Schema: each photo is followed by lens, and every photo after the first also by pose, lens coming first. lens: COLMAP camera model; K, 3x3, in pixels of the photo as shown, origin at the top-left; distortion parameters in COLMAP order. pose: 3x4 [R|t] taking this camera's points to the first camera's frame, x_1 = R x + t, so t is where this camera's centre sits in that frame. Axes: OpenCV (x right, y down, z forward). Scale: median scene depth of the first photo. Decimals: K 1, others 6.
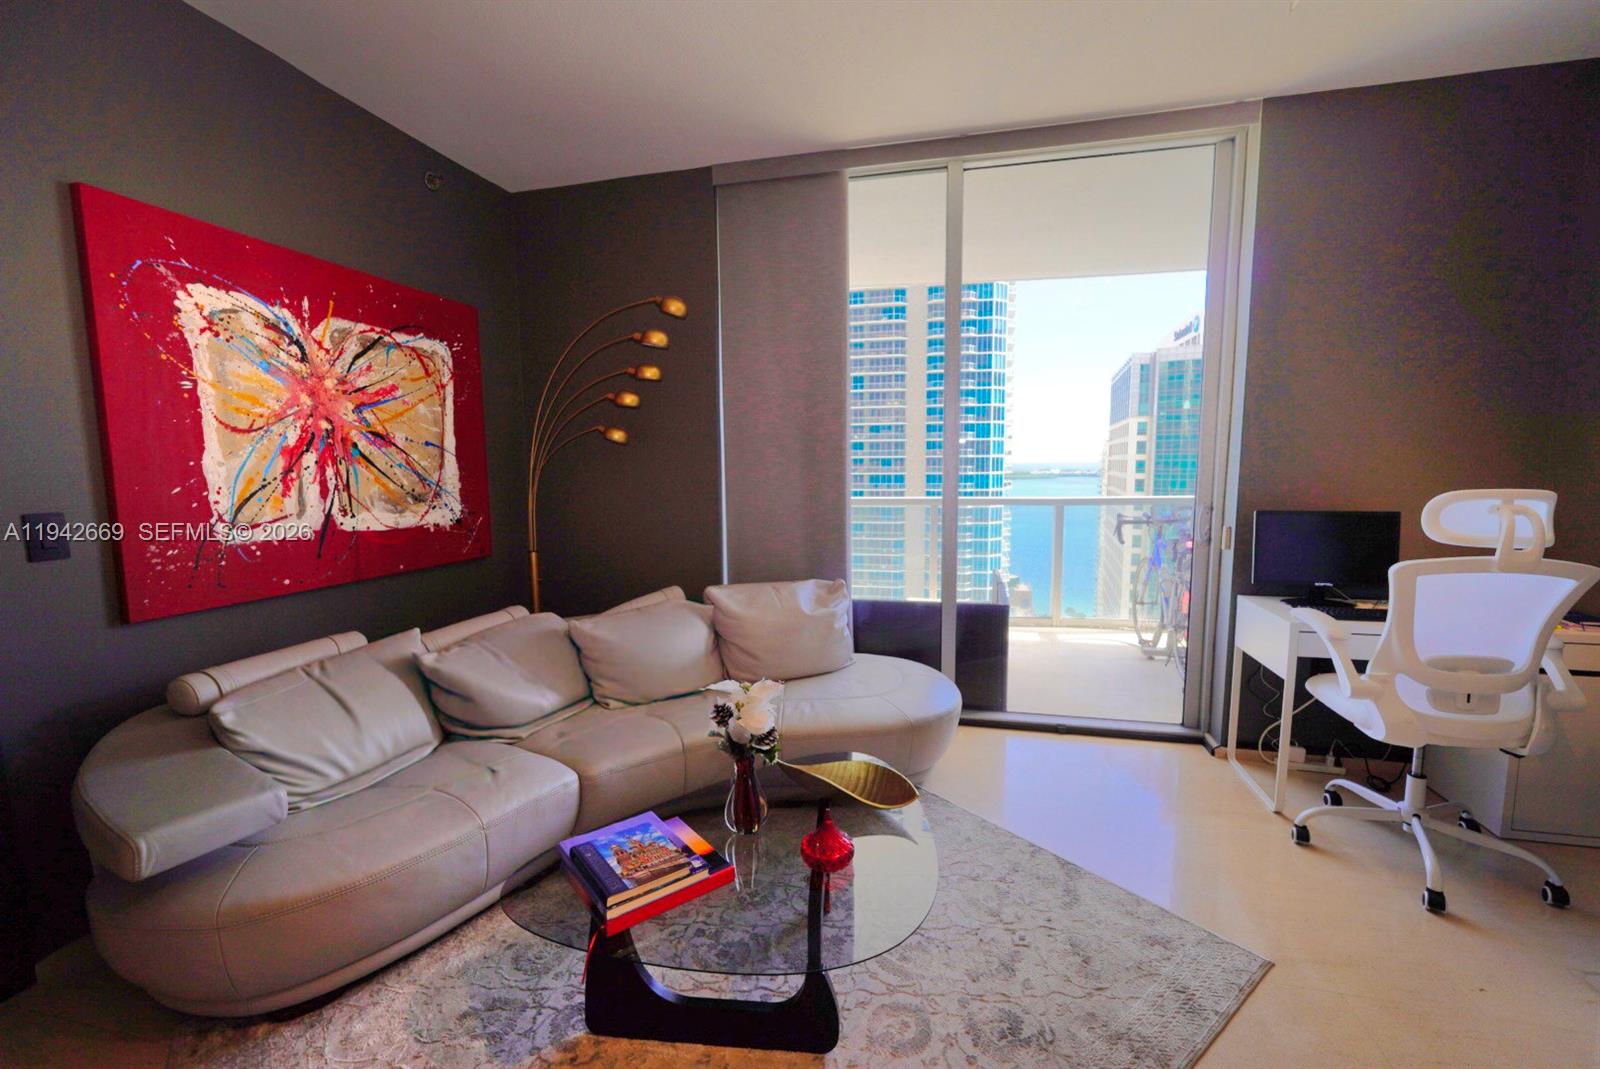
lens RADIAL K [[675.4, 0, 805.7], [0, 675.4, 536.7], [0, 0, 1]] dist [-0.004558, 0.004836]
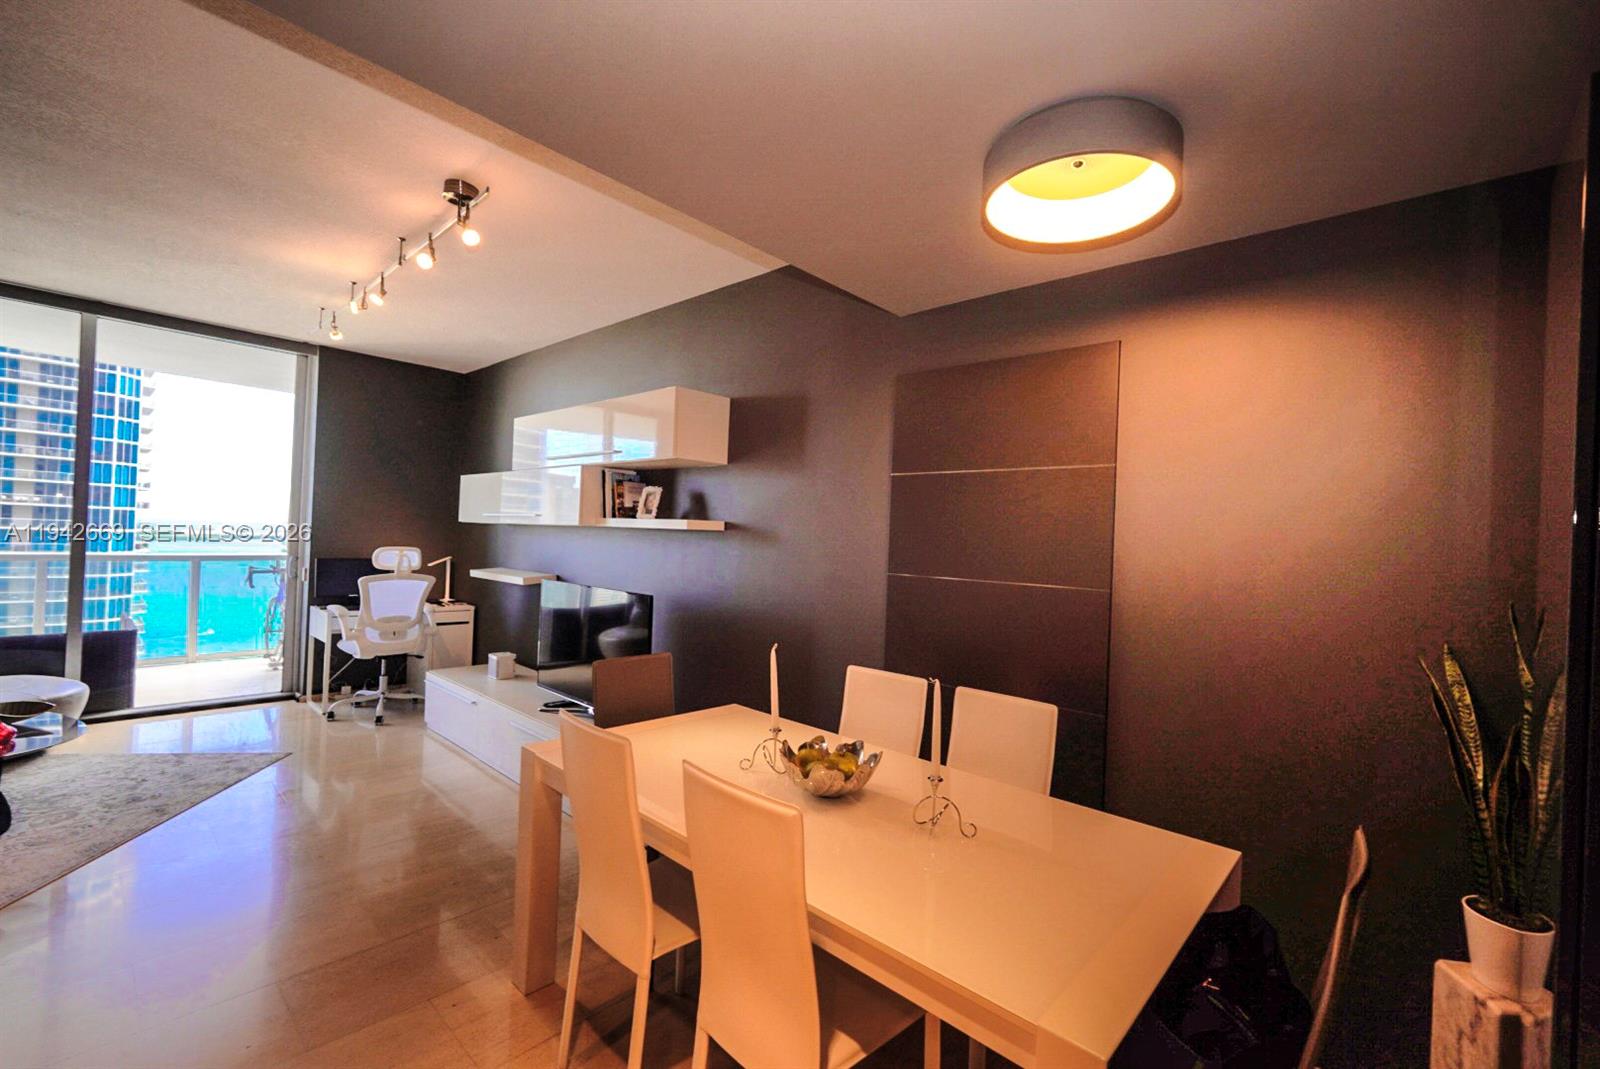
lens RADIAL K [[675.4, 0, 805.7], [0, 675.4, 536.7], [0, 0, 1]] dist [-0.004558, 0.004836]
pose [[0.483222, 0.032432, 0.874897, -0.315356], [0.053019, 0.996396, -0.066219, 0.097214], [-0.873891, 0.078384, 0.479761, -1.084106]]
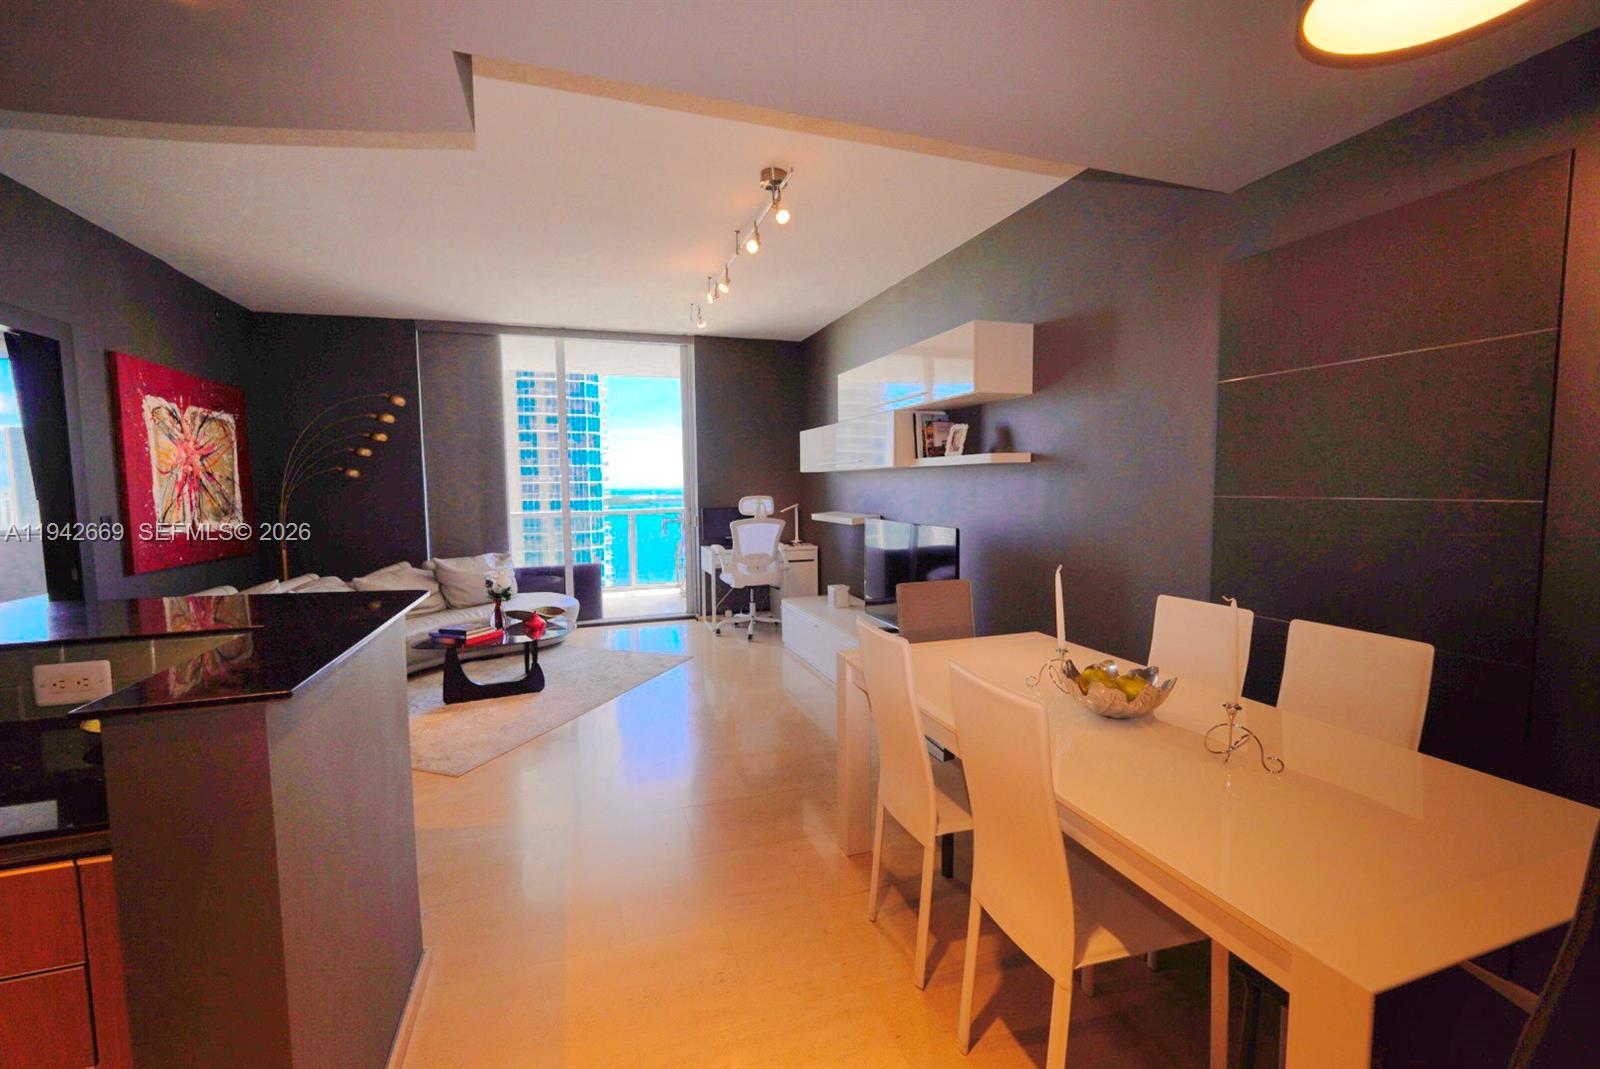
lens RADIAL K [[675.4, 0, 805.7], [0, 675.4, 536.7], [0, 0, 1]] dist [-0.004558, 0.004836]
pose [[0.838987, -0.044461, 0.542331, -0.308520], [0.065044, 0.997705, -0.018831, 0.127706], [-0.540249, 0.051074, 0.839954, -1.157431]]
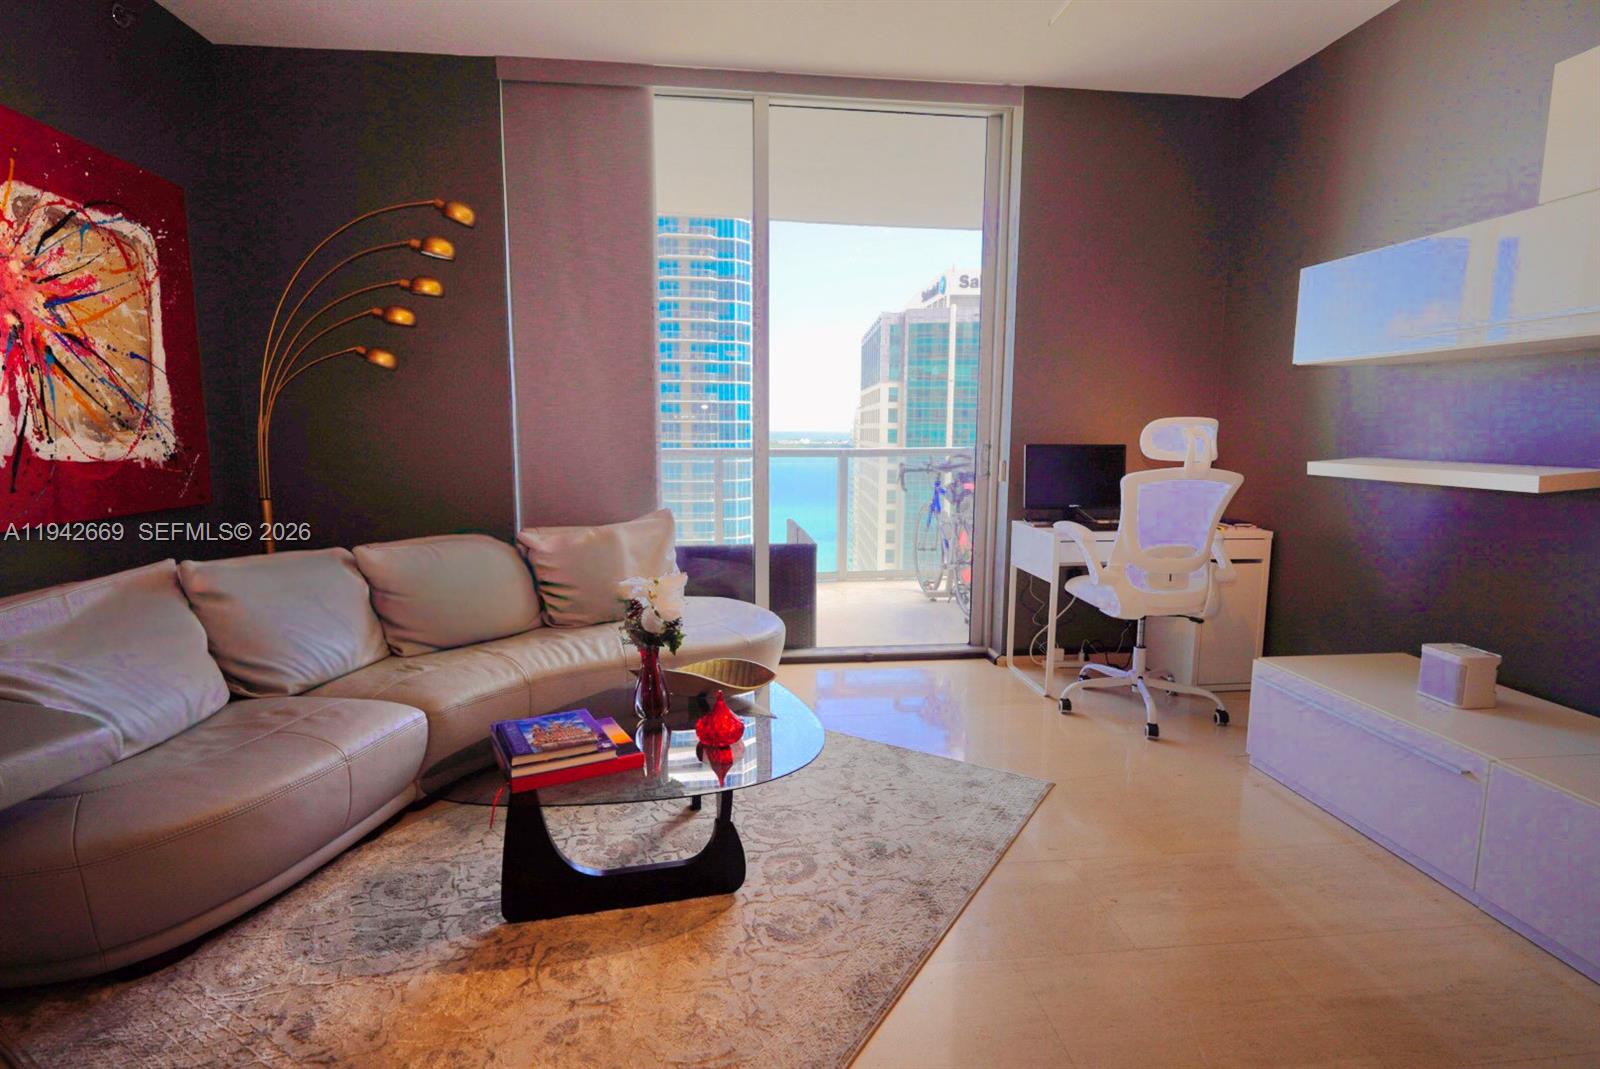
lens RADIAL K [[810.8, 0, 805.9], [0, 810.8, 533.6], [0, 0, 1]] dist [0.005011, 0.000828]
pose [[0.937830, -0.031233, 0.345686, -0.172430], [0.025080, 0.999438, 0.022261, 0.073575], [-0.346187, -0.012207, 0.938086, -0.177532]]
